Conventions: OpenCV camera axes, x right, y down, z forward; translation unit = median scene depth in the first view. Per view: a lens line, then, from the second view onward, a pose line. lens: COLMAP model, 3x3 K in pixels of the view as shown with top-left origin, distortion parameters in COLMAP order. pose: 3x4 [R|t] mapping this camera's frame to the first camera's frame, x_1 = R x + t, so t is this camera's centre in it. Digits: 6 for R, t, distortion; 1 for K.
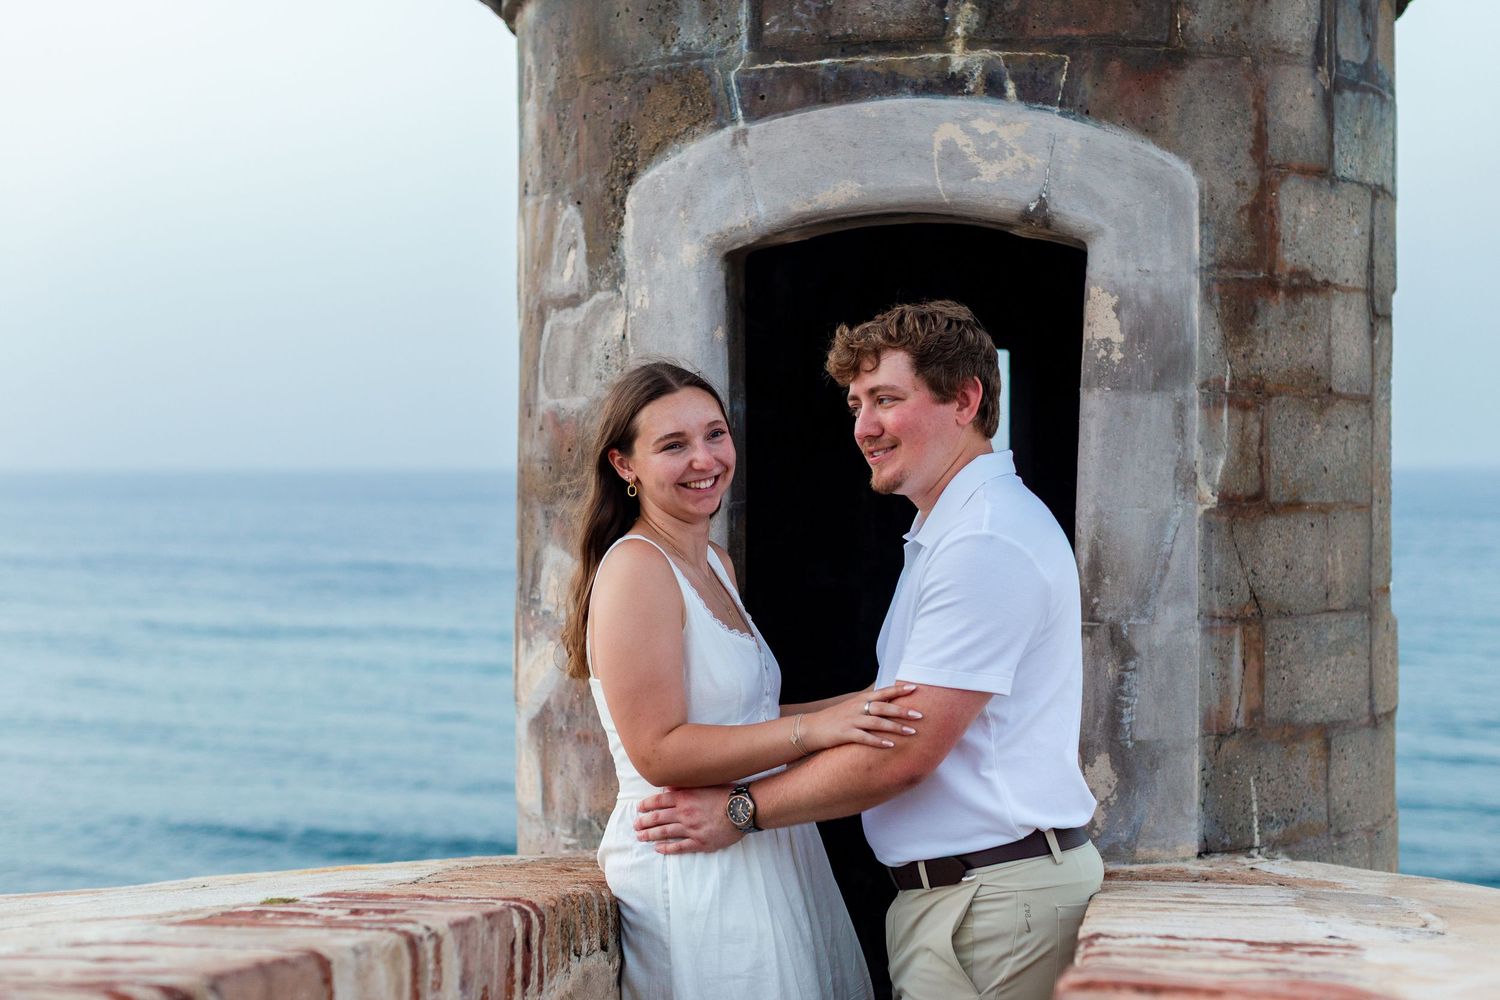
lens RADIAL K [[2146.9, 0, 750.0], [0, 2146.9, 500.0], [0, 0, 1]] dist [-0.005387, 0.029007]
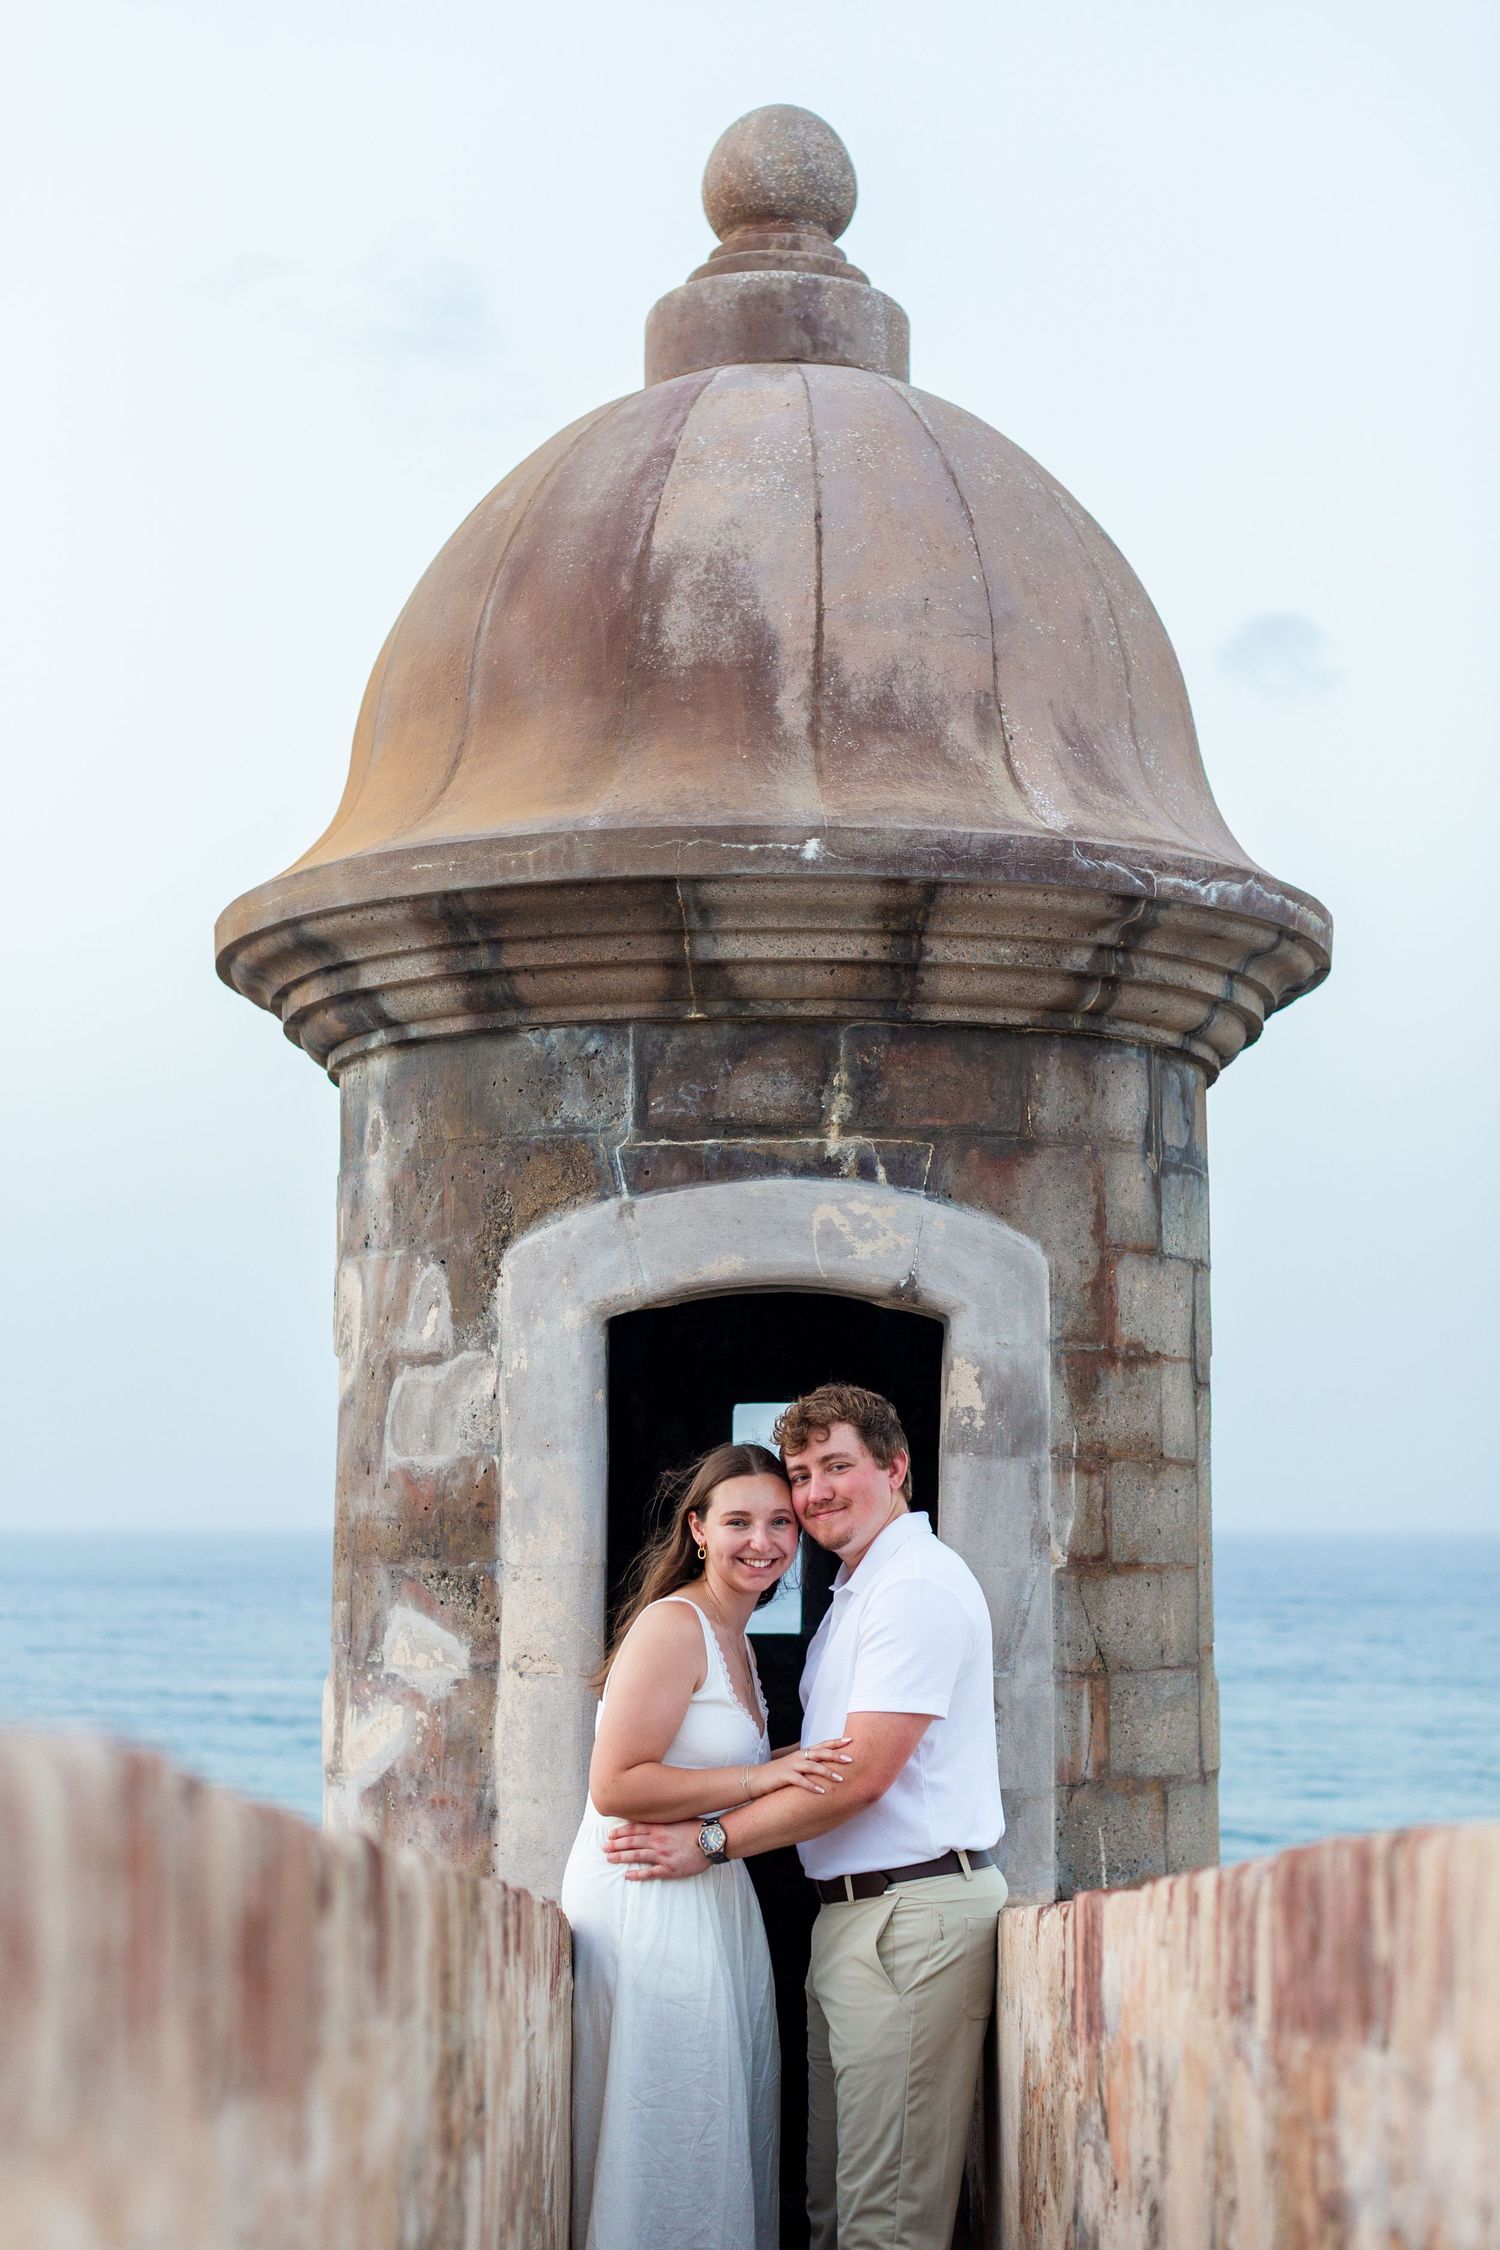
lens RADIAL K [[3220.4, 0, 750.0], [0, 3220.4, 1125.0], [0, 0, 1]] dist [-0.005387, 0.029007]
pose [[0.981515, 0.028206, 0.189294, -0.241052], [-0.001228, 0.989988, -0.141147, 0.012076], [-0.191380, 0.138305, 0.971723, -0.540463]]
